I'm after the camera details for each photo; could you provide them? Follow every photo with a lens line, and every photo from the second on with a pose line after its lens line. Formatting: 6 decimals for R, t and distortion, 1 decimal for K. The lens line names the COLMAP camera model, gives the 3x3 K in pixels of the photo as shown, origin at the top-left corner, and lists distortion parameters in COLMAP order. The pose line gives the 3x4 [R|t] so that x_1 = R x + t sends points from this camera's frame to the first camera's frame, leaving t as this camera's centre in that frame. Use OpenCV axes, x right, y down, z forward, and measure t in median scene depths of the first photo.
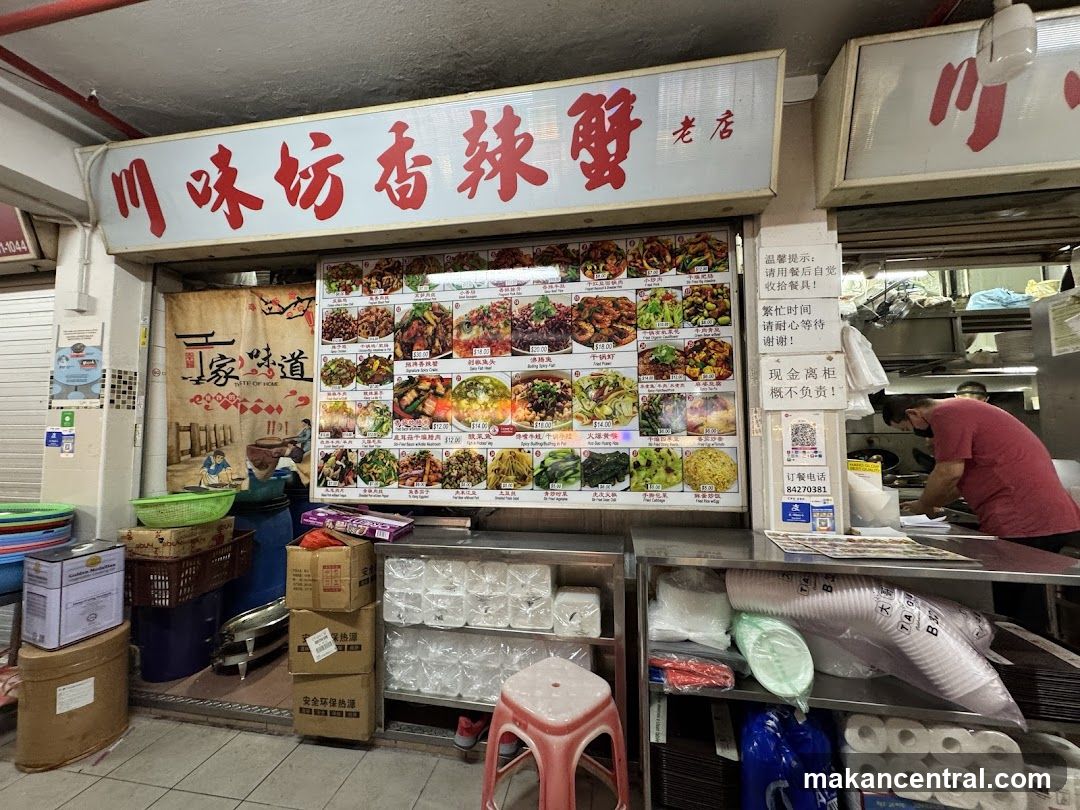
lens RADIAL K [[429.0, 0, 542.2], [0, 429.0, 405.8], [0, 0, 1]] dist [-0.000390, 0.000330]
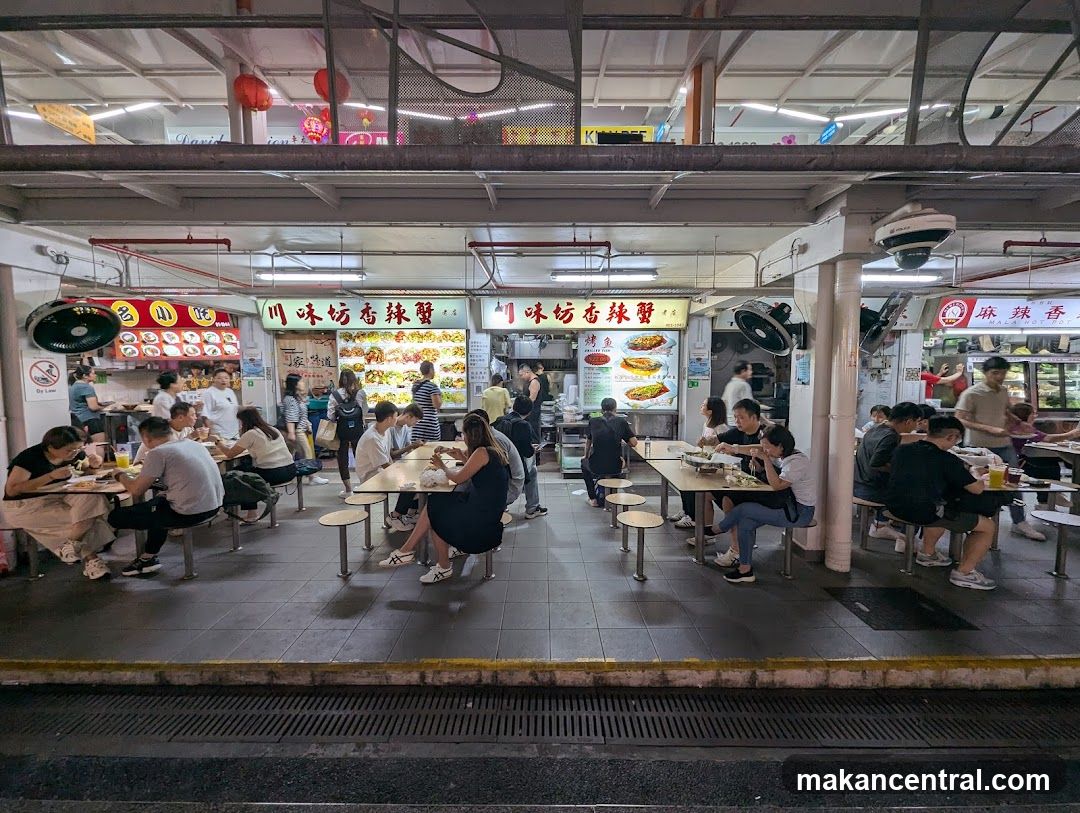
lens RADIAL K [[434.1, 0, 540.0], [0, 434.1, 406.5], [0, 0, 1]] dist [0.003014, 0.000092]
pose [[0.984337, -0.013321, 0.175793, 0.400103], [-0.012234, 0.989576, 0.143494, -0.306670], [-0.175872, -0.143397, 0.973913, -2.655484]]
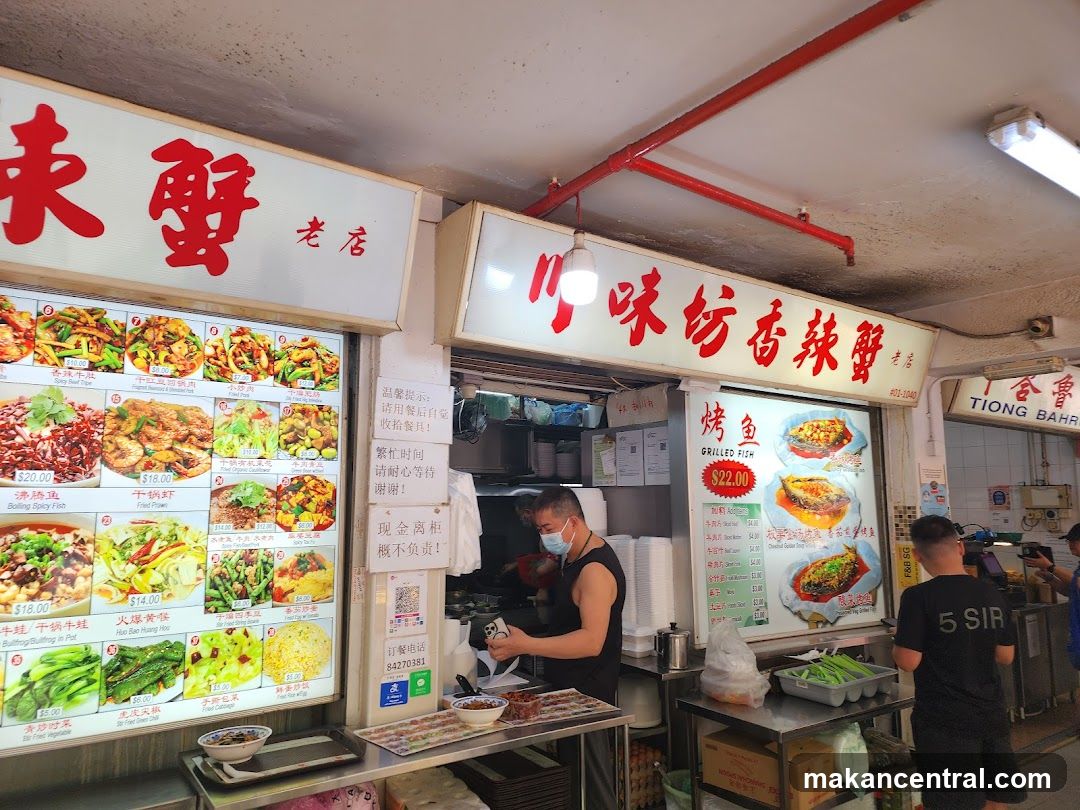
lens RADIAL K [[721.6, 0, 523.0], [0, 721.6, 414.7], [0, 0, 1]] dist [0.086828, -0.078639]
pose [[0.710132, 0.089848, 0.698312, -0.257112], [-0.048736, 0.995718, -0.078552, -0.177443], [-0.702380, 0.021750, 0.711470, -0.201309]]
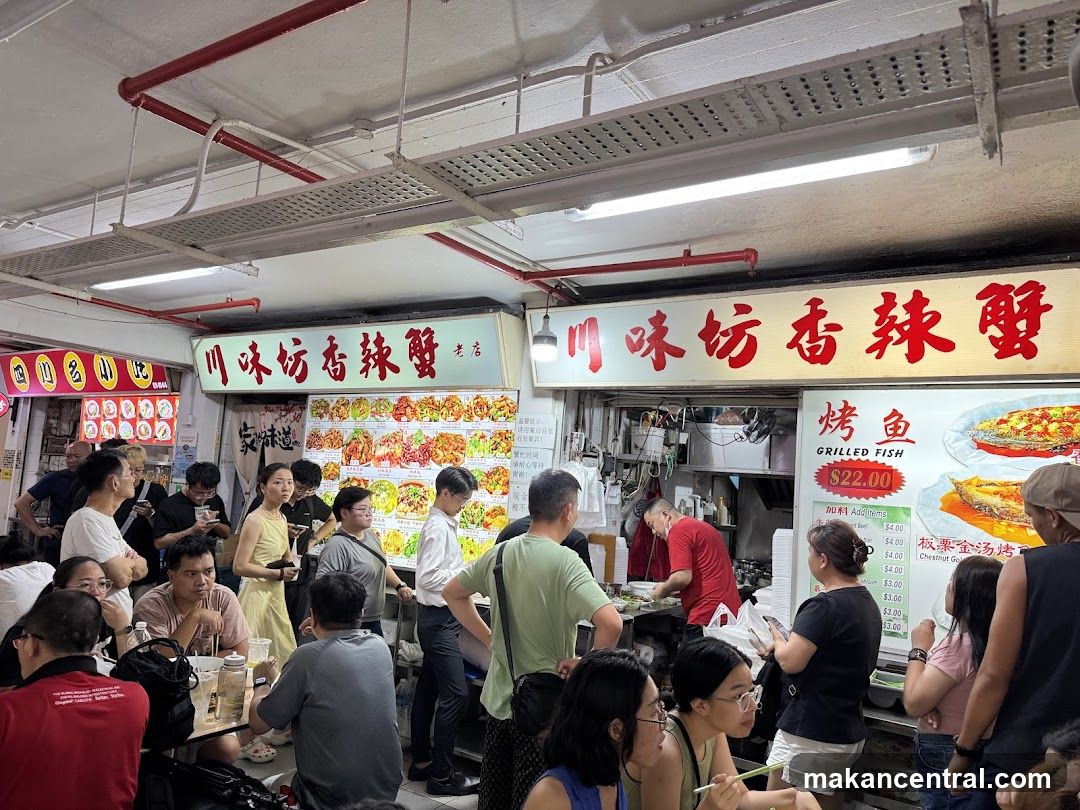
lens RADIAL K [[751.8, 0, 544.6], [0, 751.8, 418.1], [0, 0, 1]] dist [0.157709, -0.255520]
pose [[0.919365, 0.028338, -0.392383, 1.522416], [-0.043228, 0.998640, -0.029163, -0.249992], [0.391023, 0.043773, 0.919339, -1.339458]]
